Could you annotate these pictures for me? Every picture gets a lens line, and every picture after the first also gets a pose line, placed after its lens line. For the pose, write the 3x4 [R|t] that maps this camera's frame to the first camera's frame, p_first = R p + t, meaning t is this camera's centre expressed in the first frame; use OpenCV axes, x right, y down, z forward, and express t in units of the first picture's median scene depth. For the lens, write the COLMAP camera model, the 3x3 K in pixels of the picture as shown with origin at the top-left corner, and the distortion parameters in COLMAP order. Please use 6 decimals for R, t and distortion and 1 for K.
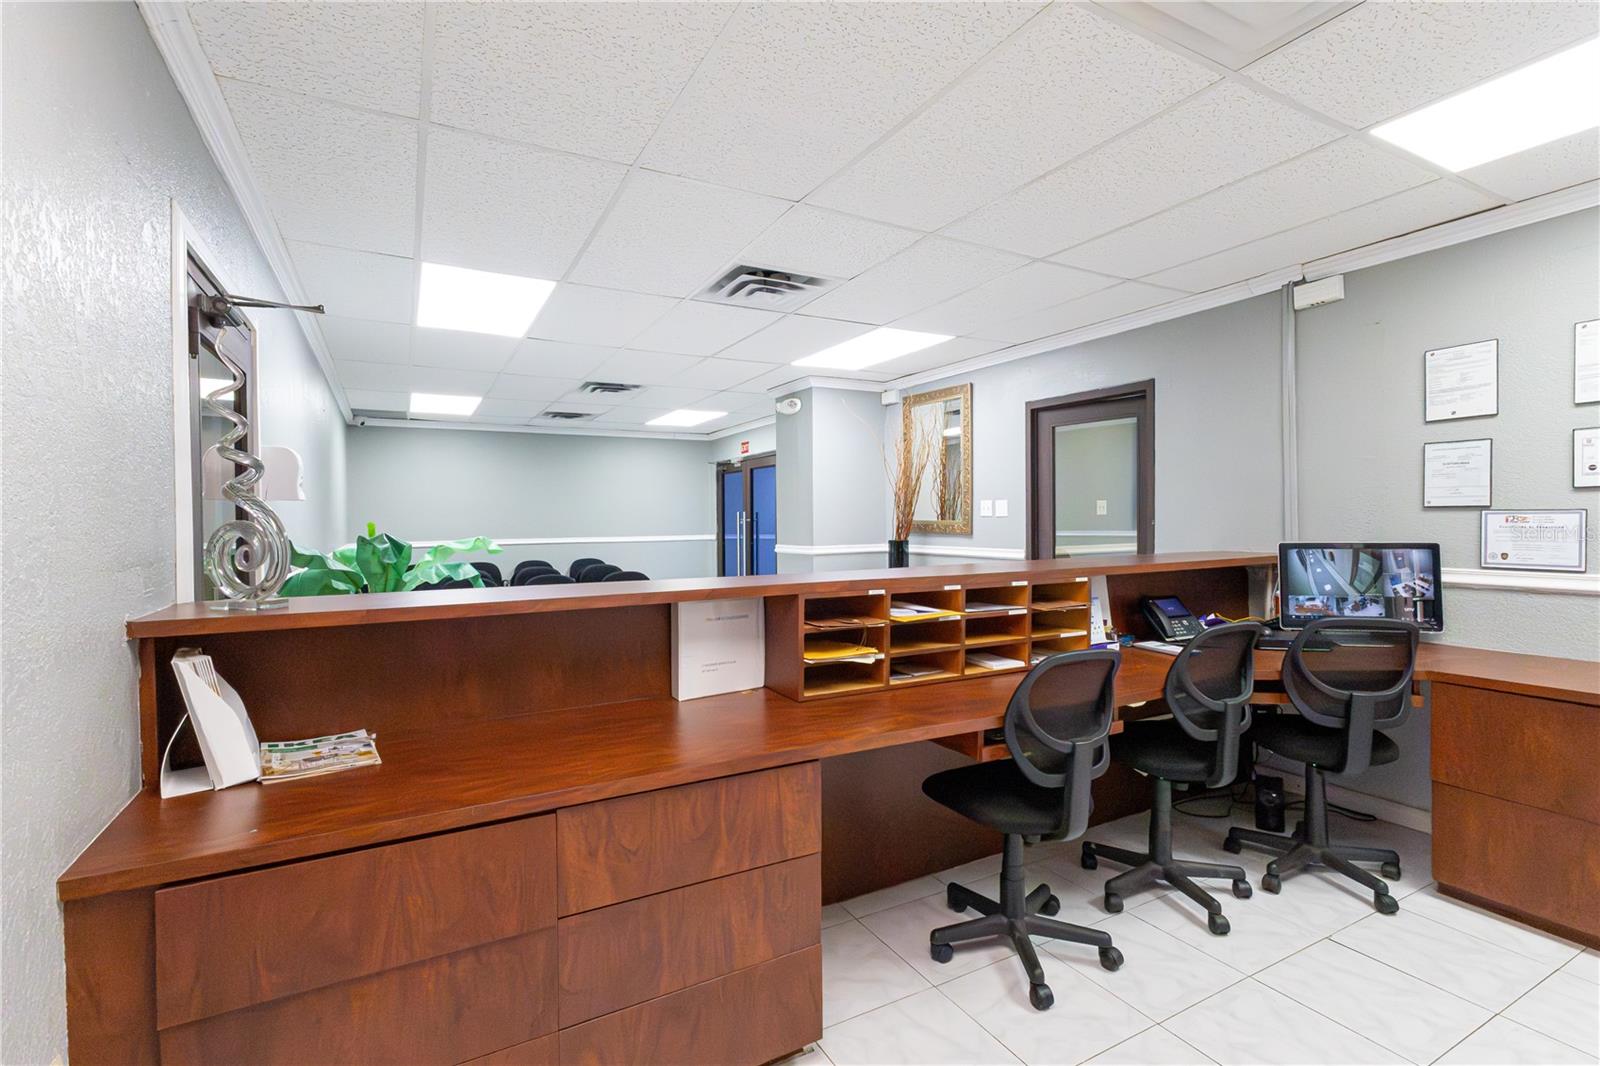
lens RADIAL K [[760.0, 0, 813.0], [0, 760.0, 537.3], [0, 0, 1]] dist [0.002887, -0.001041]
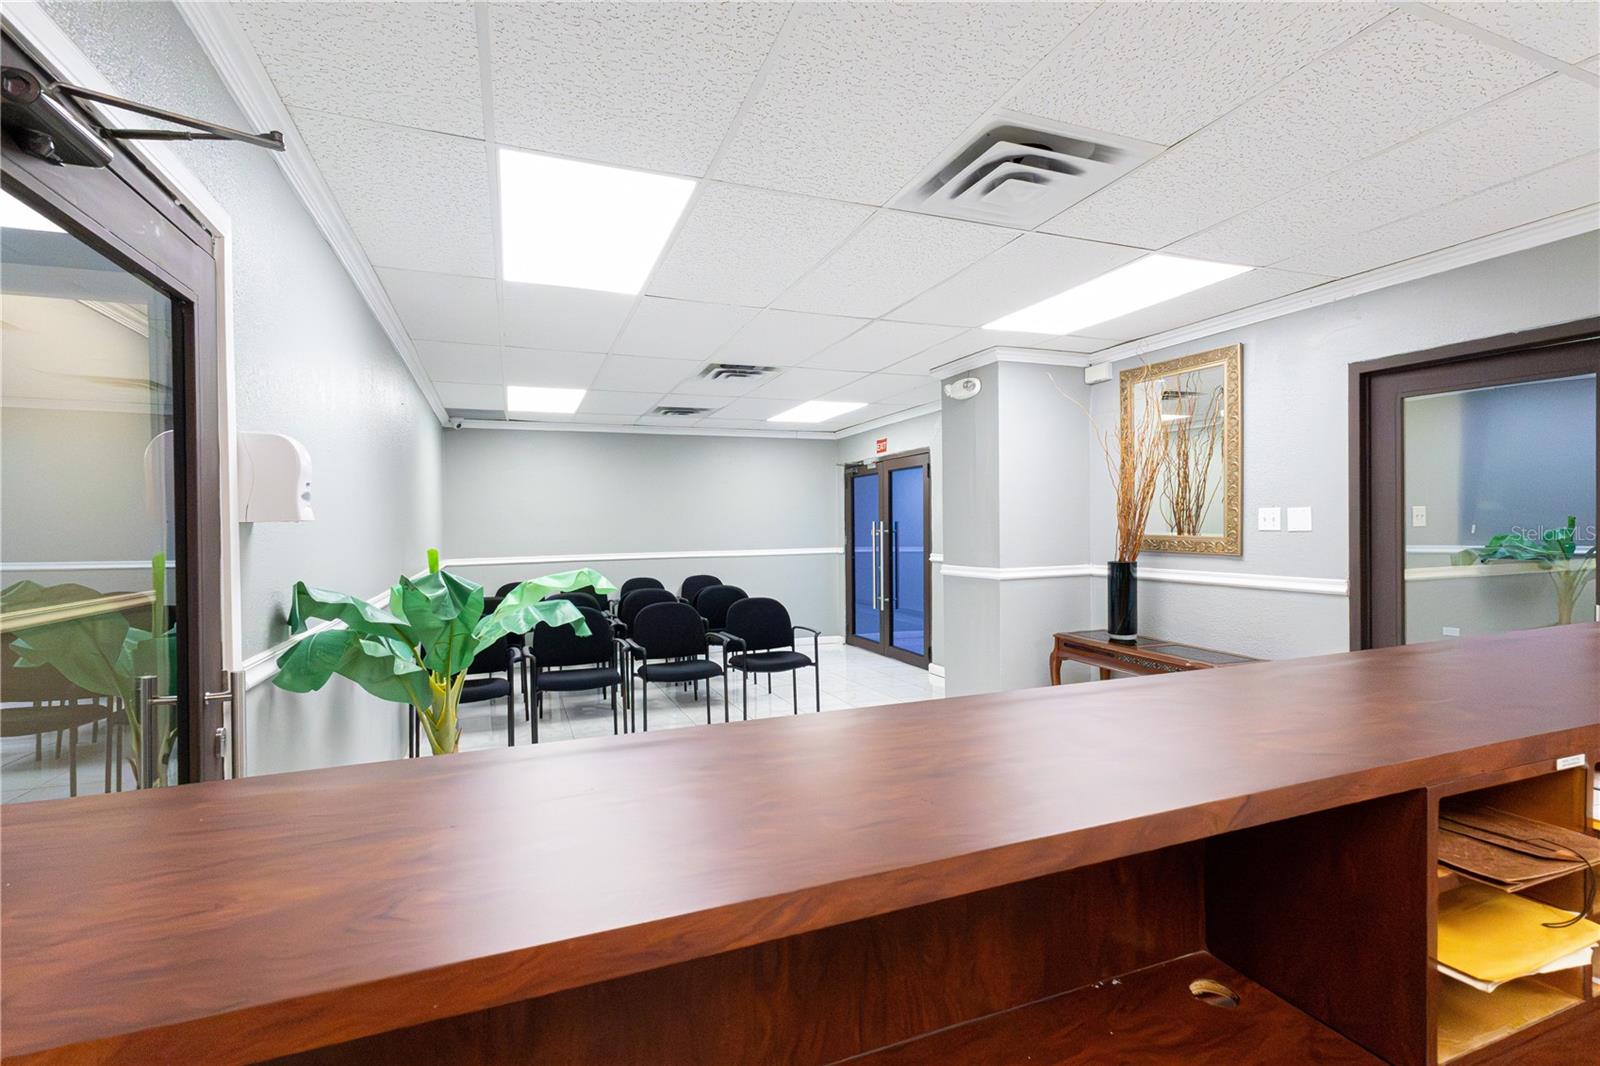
lens RADIAL K [[760.0, 0, 807.0], [0, 760.0, 534.5], [0, 0, 1]] dist [0.002887, -0.001041]
pose [[0.992011, -0.002694, -0.126121, -0.094298], [0.001399, 0.999945, -0.010357, -0.015032], [0.126142, 0.010098, 0.991961, 0.213749]]
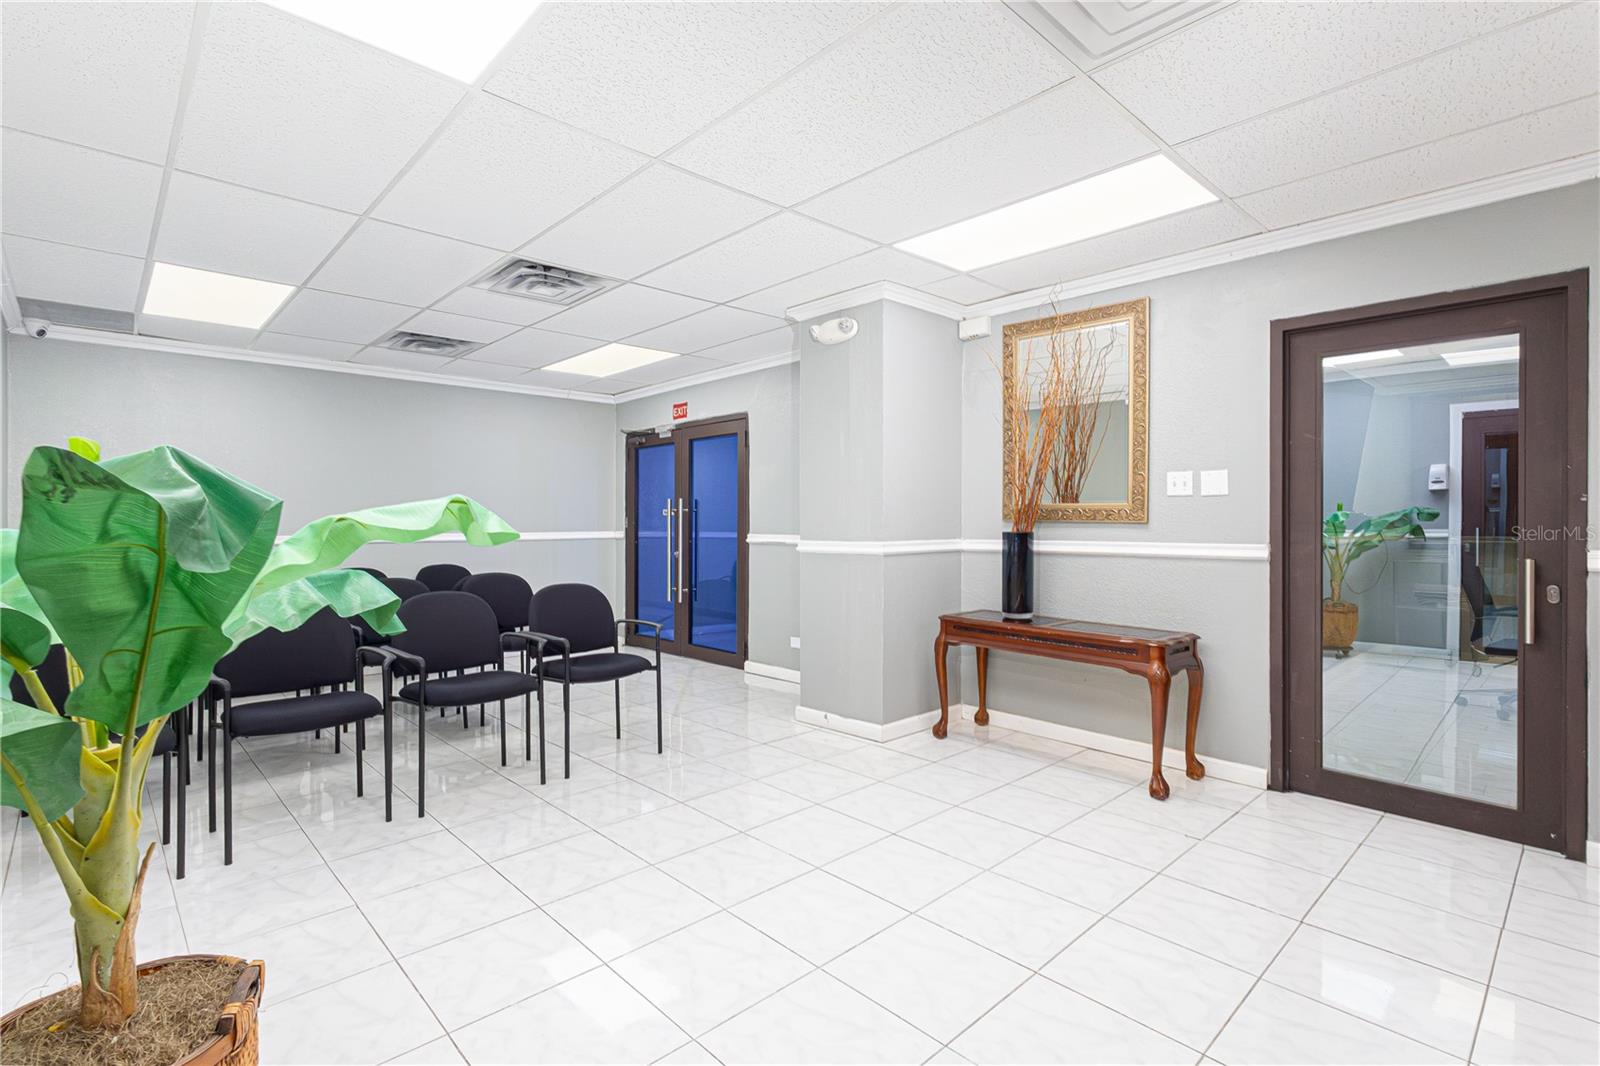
lens RADIAL K [[760.0, 0, 804.4], [0, 760.0, 527.6], [0, 0, 1]] dist [0.002887, -0.001041]
pose [[0.967060, 0.005756, 0.254482, -0.228045], [-0.000402, 0.999778, -0.021088, 0.012716], [-0.254547, 0.020291, 0.966848, 0.380887]]
